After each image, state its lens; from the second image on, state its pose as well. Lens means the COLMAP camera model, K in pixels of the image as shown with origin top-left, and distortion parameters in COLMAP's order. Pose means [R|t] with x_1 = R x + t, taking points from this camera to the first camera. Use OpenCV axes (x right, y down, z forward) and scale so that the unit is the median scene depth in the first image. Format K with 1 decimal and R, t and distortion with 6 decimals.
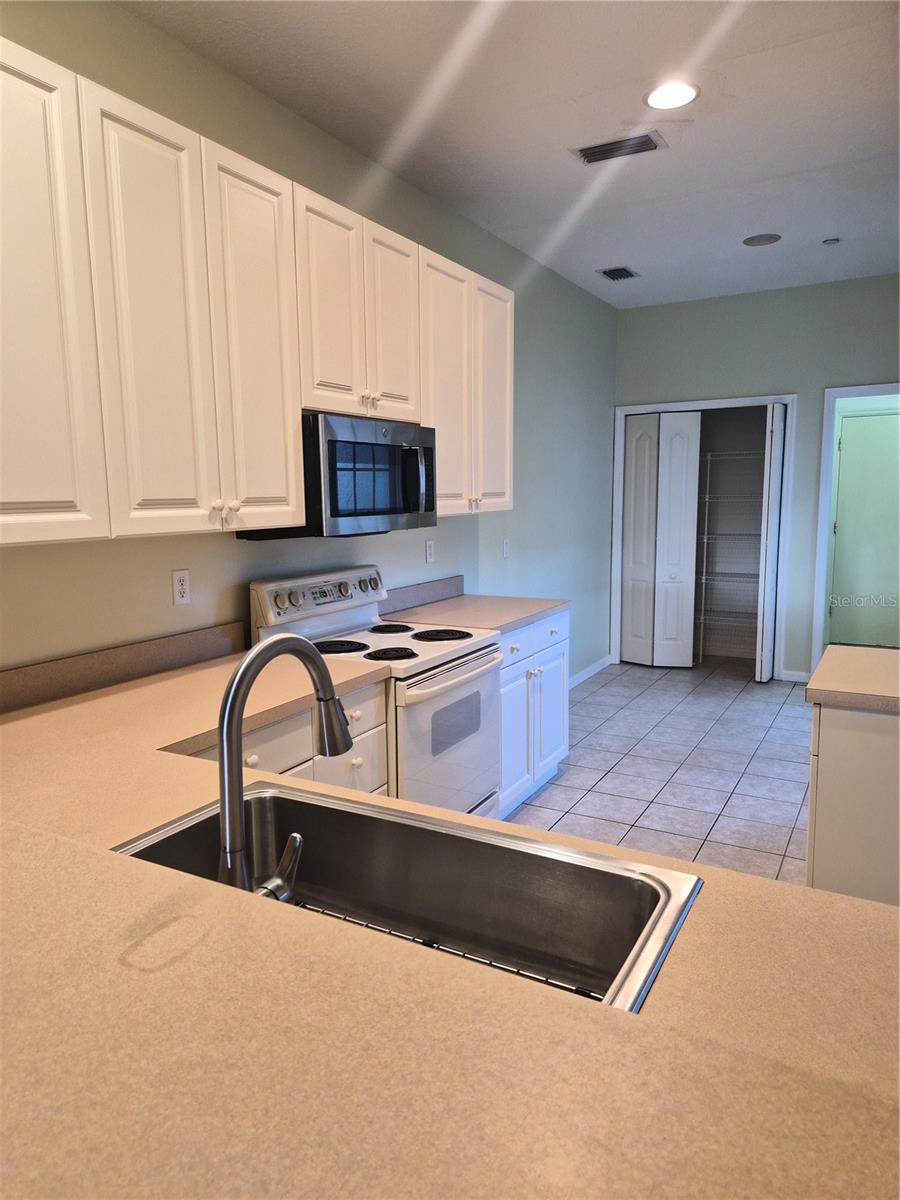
lens RADIAL K [[813.2, 0, 448.6], [0, 813.2, 601.3], [0, 0, 1]] dist [0.063043, -0.059233]
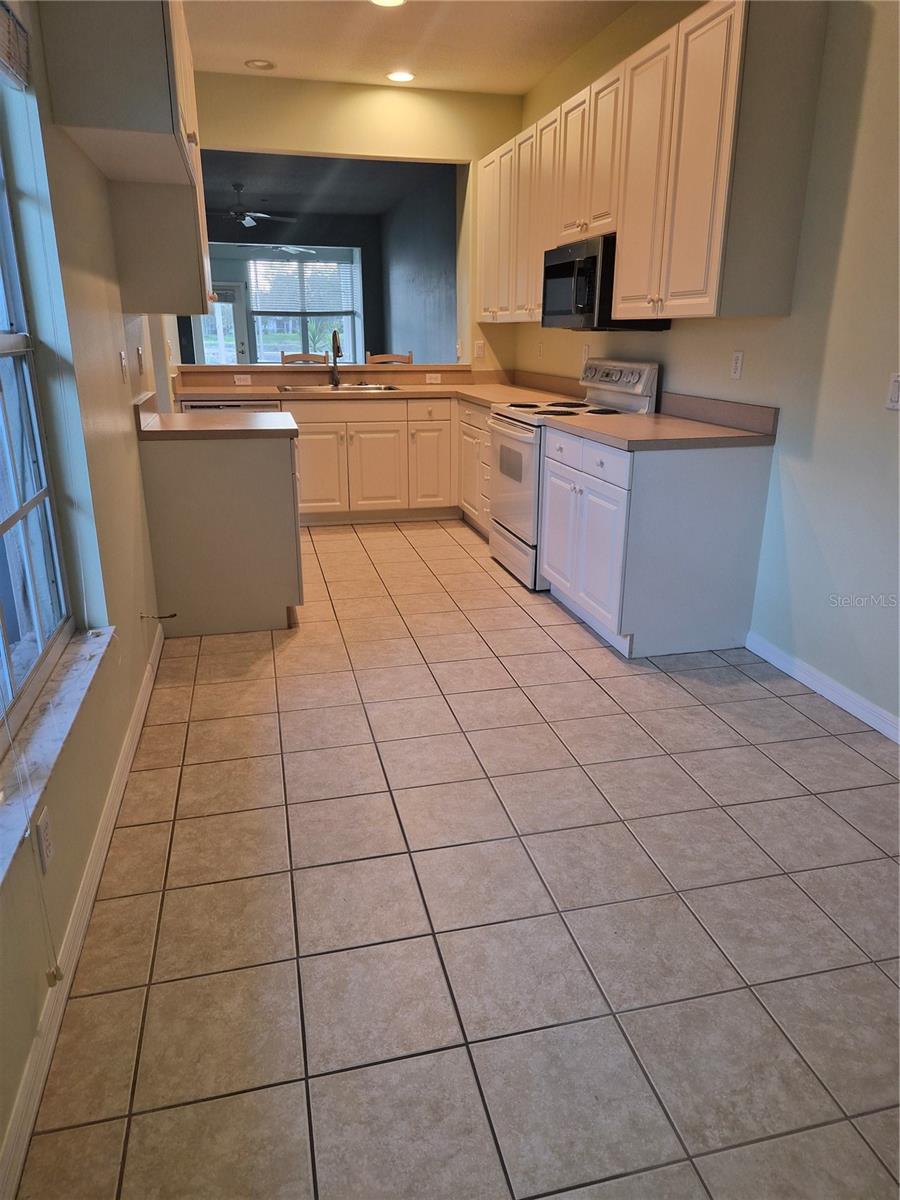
lens RADIAL K [[813.2, 0, 428.1], [0, 813.2, 597.5], [0, 0, 1]] dist [0.063043, -0.059233]
pose [[-0.754278, 0.215507, -0.620179, 1.034899], [-0.083417, 0.905484, 0.416102, -0.220760], [0.651235, 0.365590, -0.665009, 1.861466]]
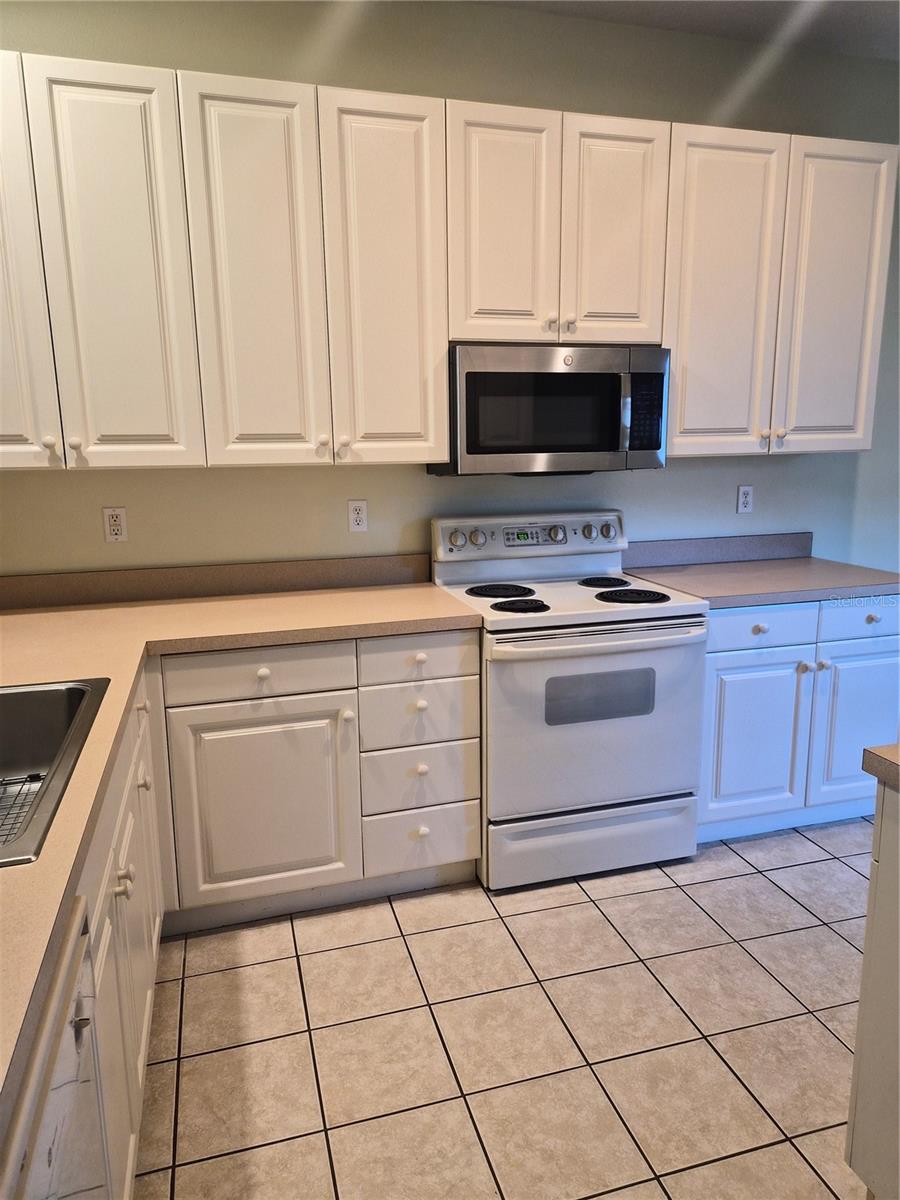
lens RADIAL K [[813.2, 0, 448.7], [0, 813.2, 592.5], [0, 0, 1]] dist [0.063043, -0.059233]
pose [[0.709984, 0.135346, -0.691089, 0.452025], [-0.091451, 0.990767, 0.100085, -0.030462], [0.698254, -0.007858, 0.715807, 0.254561]]
